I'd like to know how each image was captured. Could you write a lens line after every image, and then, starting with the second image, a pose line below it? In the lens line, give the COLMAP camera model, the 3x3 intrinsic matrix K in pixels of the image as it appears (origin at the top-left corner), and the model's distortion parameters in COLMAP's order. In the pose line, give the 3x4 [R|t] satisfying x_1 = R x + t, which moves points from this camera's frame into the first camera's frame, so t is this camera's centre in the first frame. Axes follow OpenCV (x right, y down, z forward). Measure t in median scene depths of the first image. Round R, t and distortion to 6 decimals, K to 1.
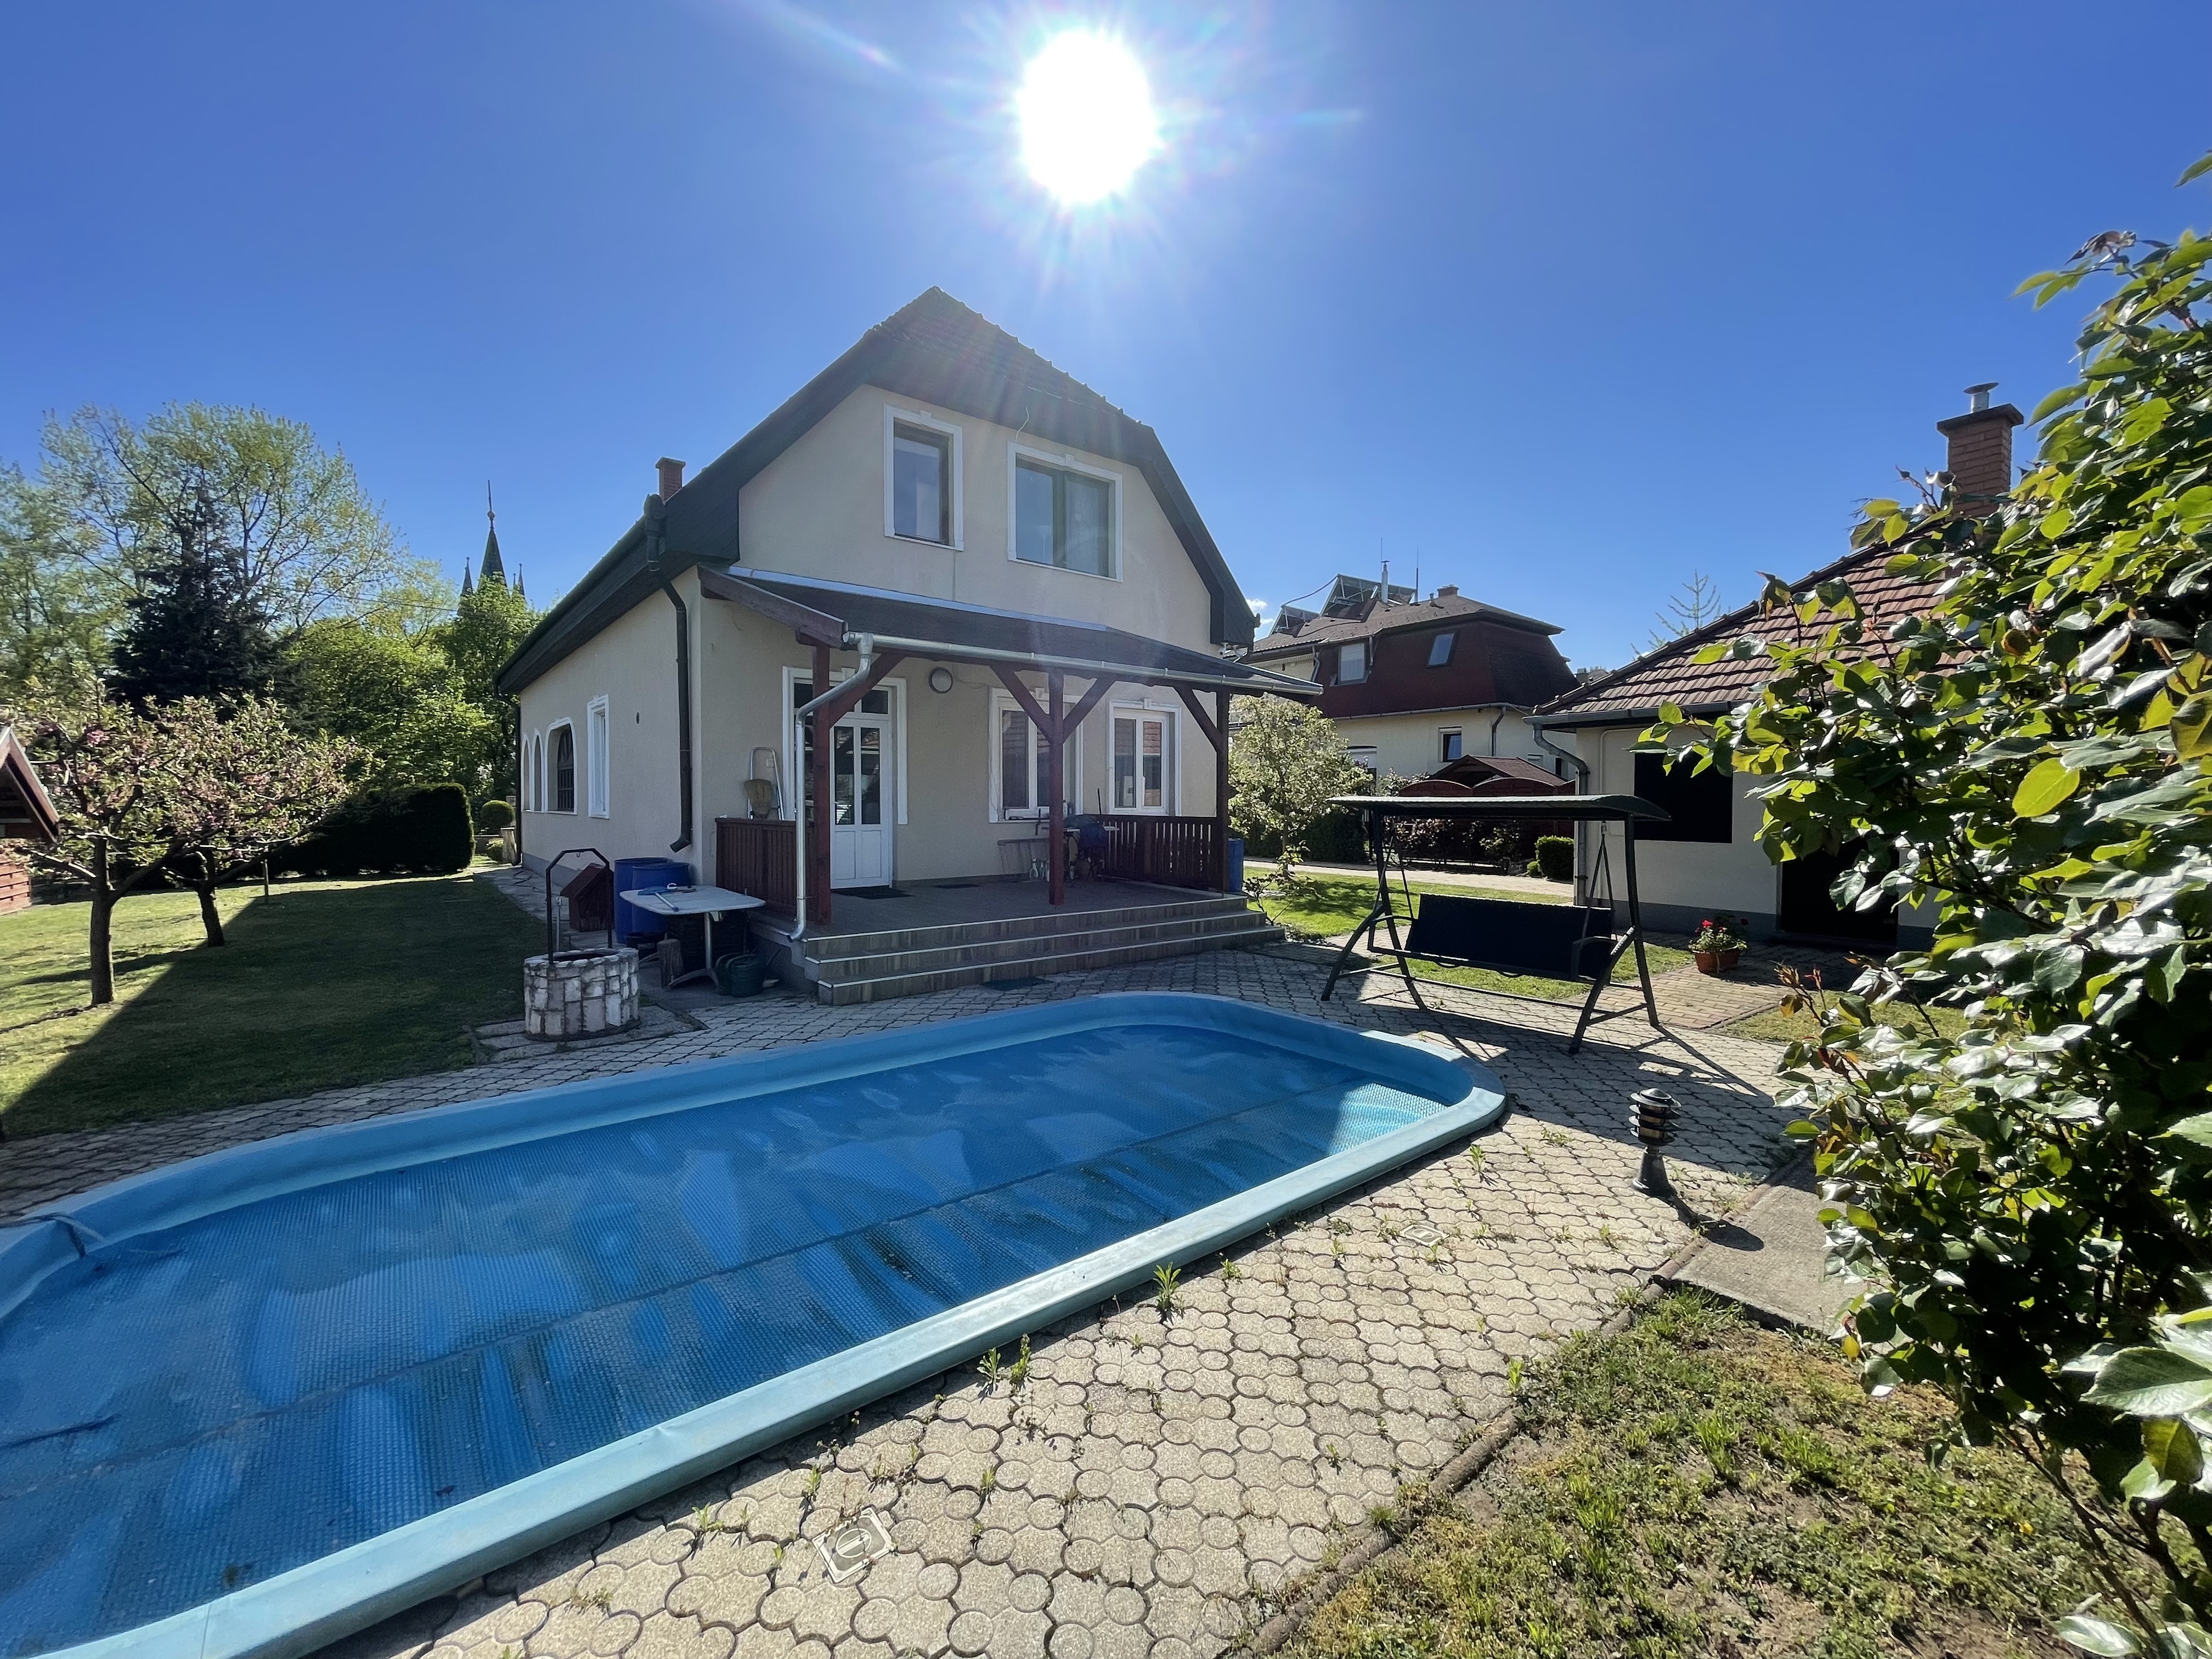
lens RADIAL K [[889.7, 0, 1108.7], [0, 889.7, 831.3], [0, 0, 1]] dist [0.007172, -0.001700]
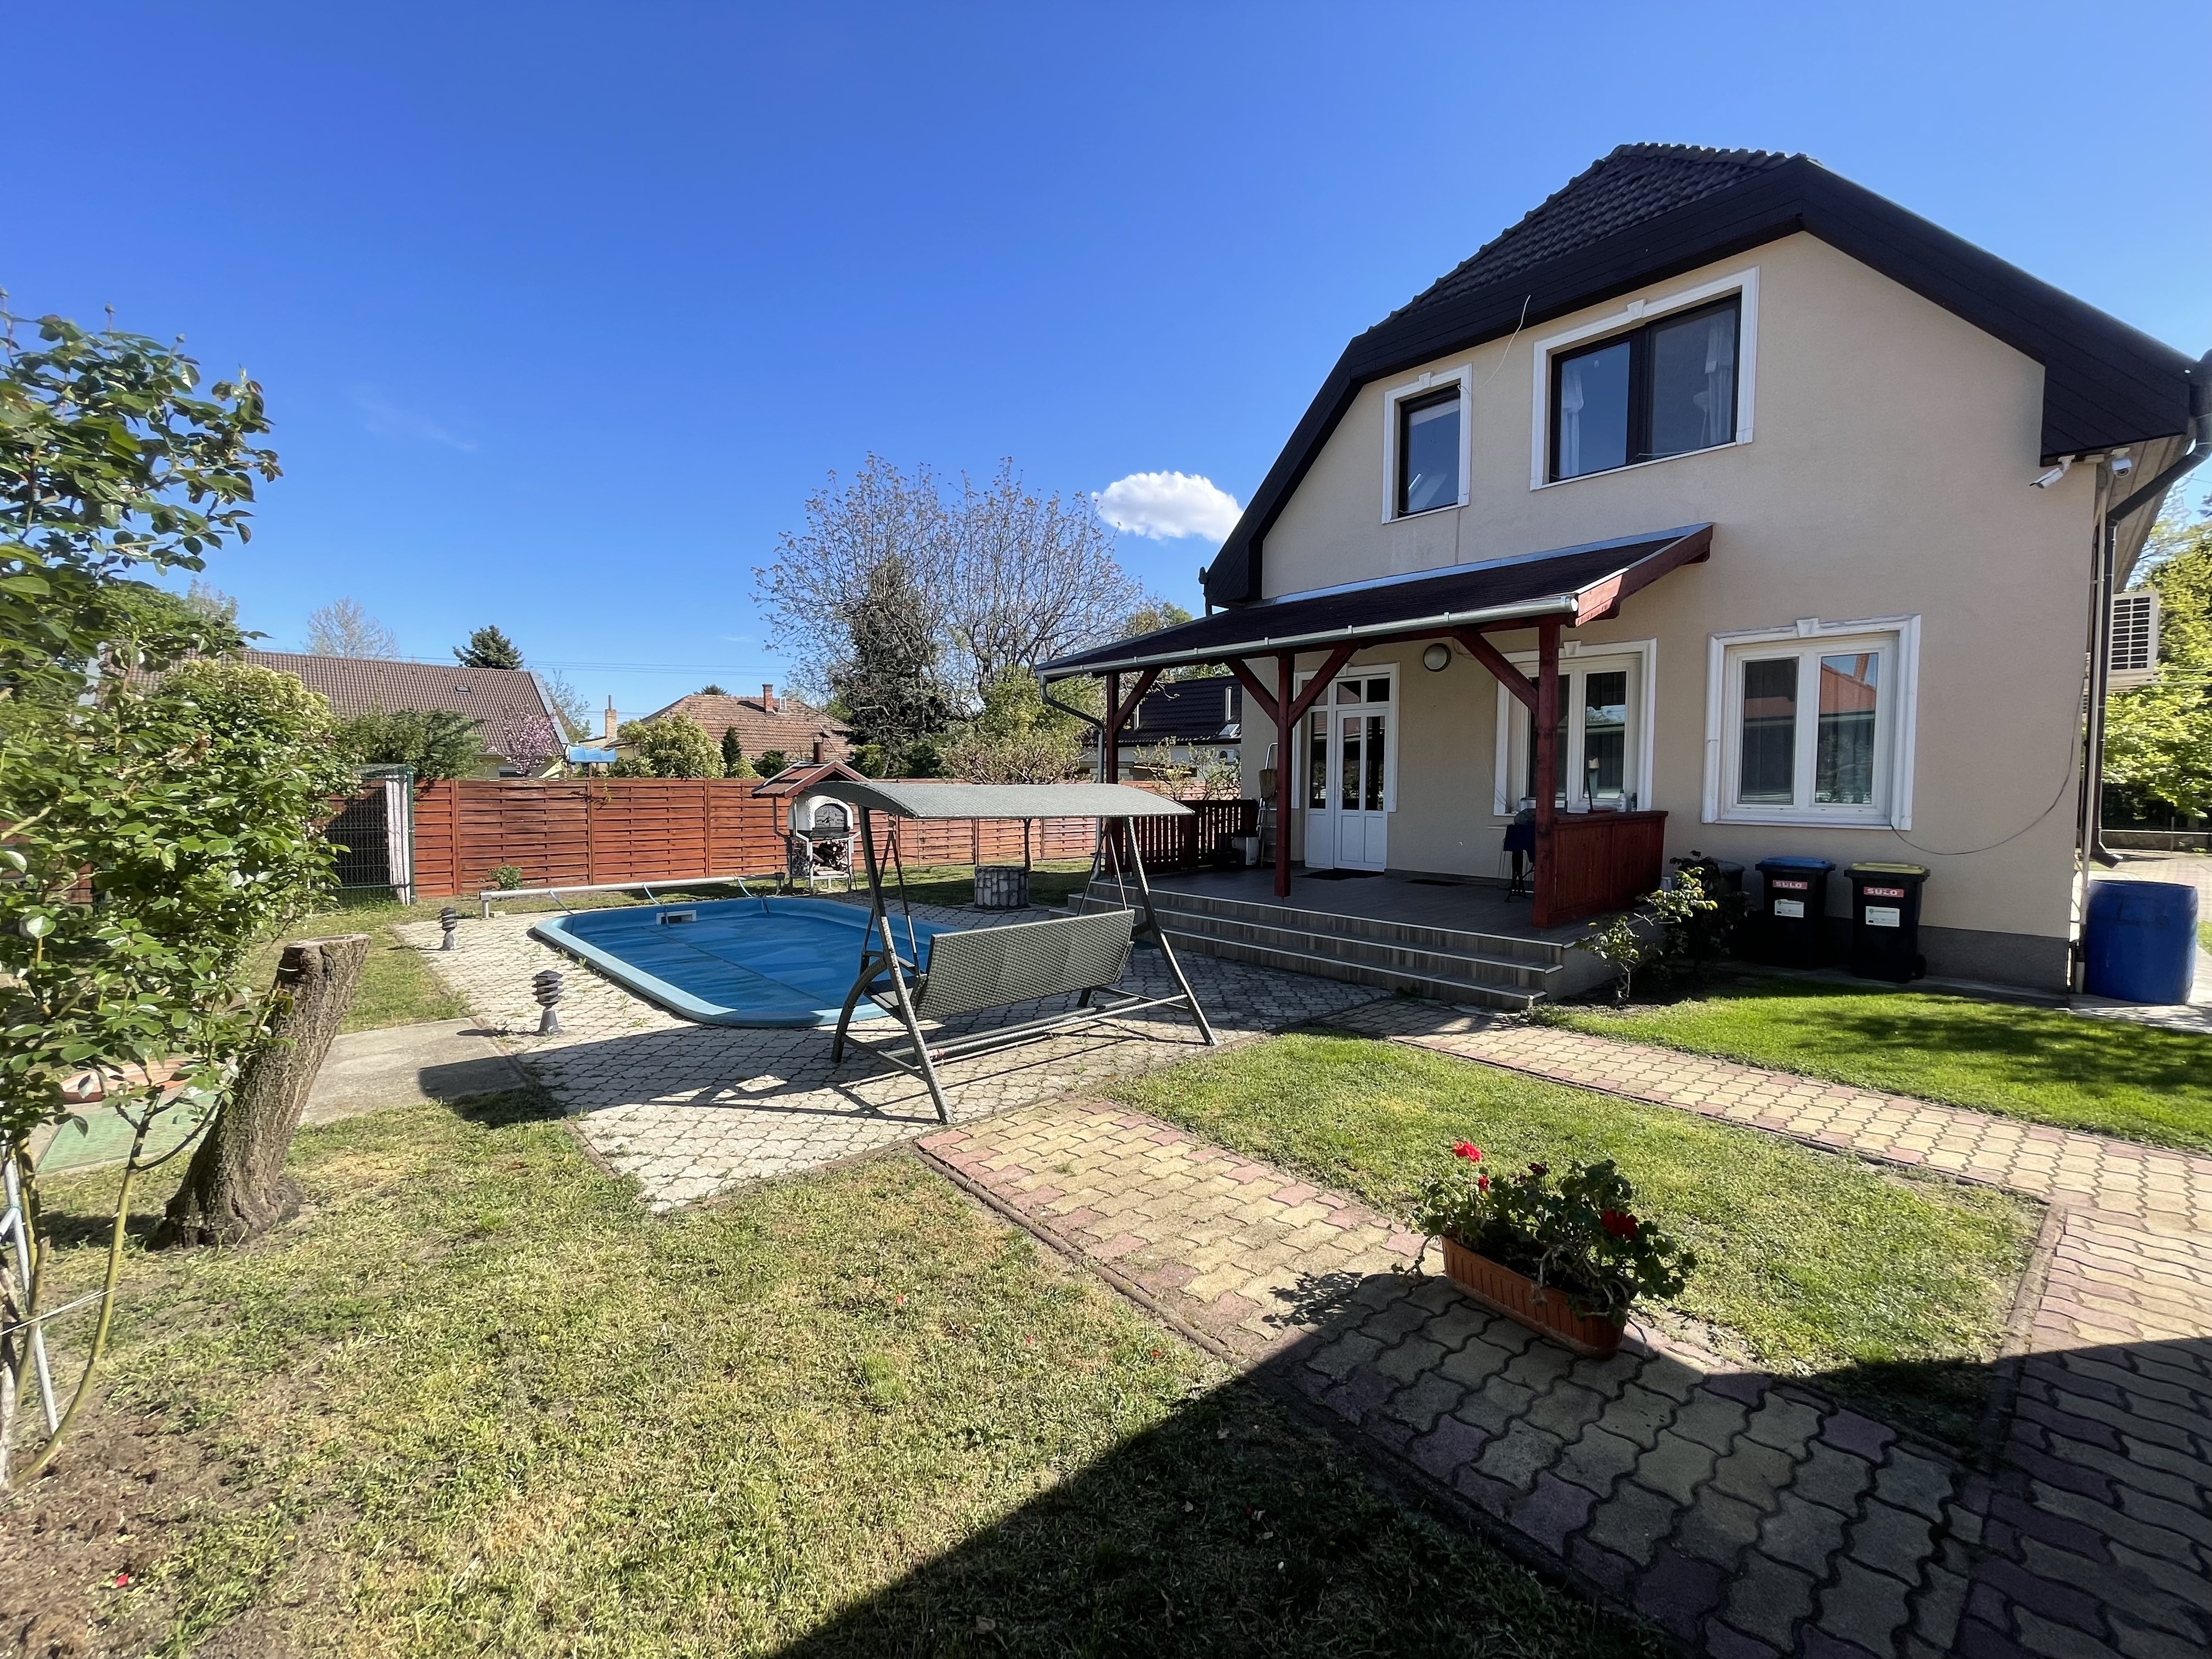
lens RADIAL K [[889.7, 0, 1087.2], [0, 889.7, 816.3], [0, 0, 1]] dist [0.007172, -0.001700]
pose [[0.074515, 0.038581, -0.996473, 0.752506], [-0.044716, 0.998376, 0.035311, -0.023349], [0.996217, 0.041927, 0.076119, 0.615262]]
